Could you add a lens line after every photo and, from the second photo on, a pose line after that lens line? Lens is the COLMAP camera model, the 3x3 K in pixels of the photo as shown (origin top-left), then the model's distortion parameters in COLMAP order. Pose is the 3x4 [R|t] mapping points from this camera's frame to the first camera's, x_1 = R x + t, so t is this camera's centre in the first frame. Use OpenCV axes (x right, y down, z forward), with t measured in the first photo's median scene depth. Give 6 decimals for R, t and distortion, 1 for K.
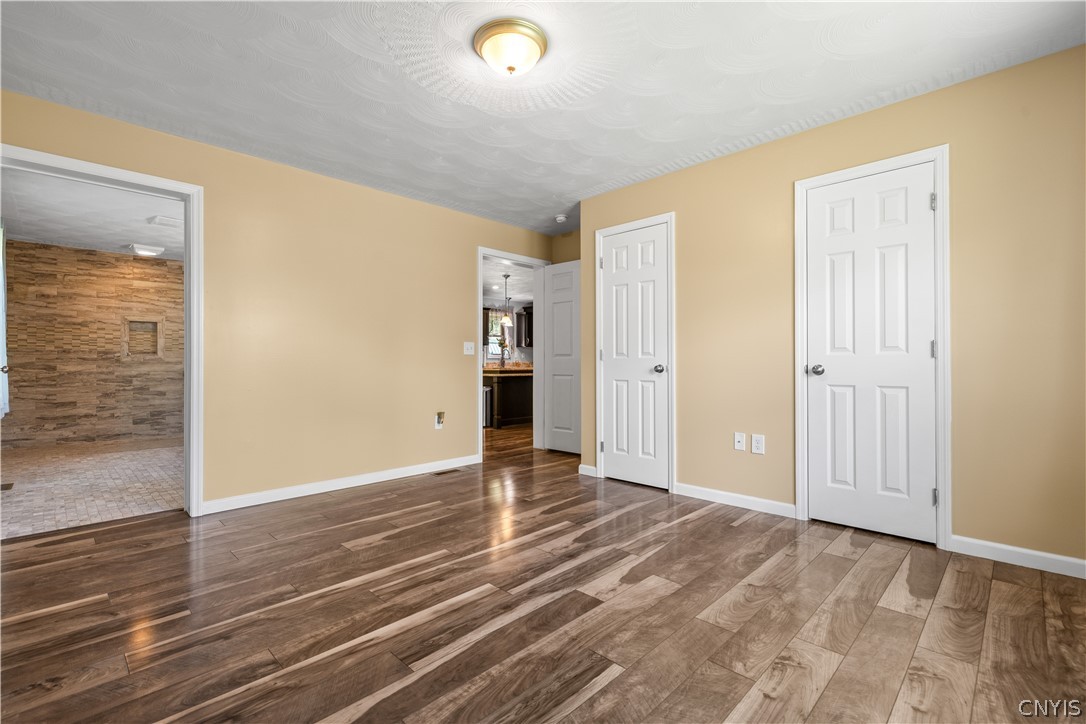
lens RADIAL K [[469.4, 0, 538.7], [0, 469.4, 360.6], [0, 0, 1]] dist [0.003844, -0.001025]
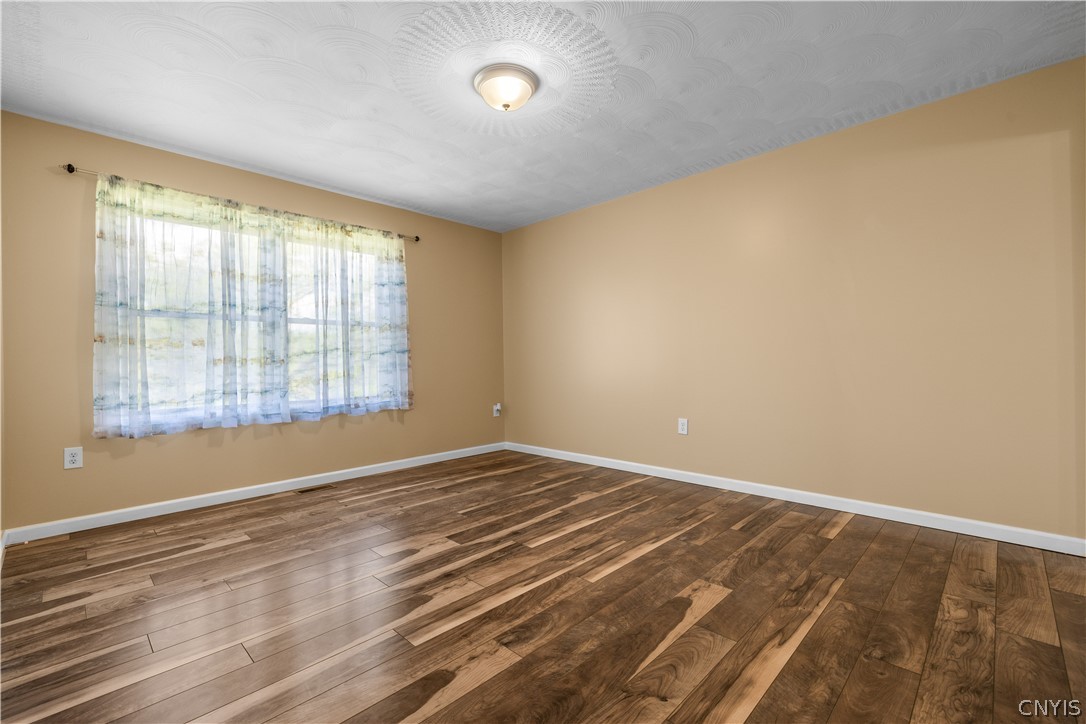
lens RADIAL K [[469.4, 0, 538.7], [0, 469.4, 360.6], [0, 0, 1]] dist [0.003844, -0.001025]
pose [[-0.999869, 0.015089, -0.005931, -0.127519], [0.015130, 0.999861, -0.007001, 0.011761], [0.005825, -0.007090, -0.999958, 2.256001]]
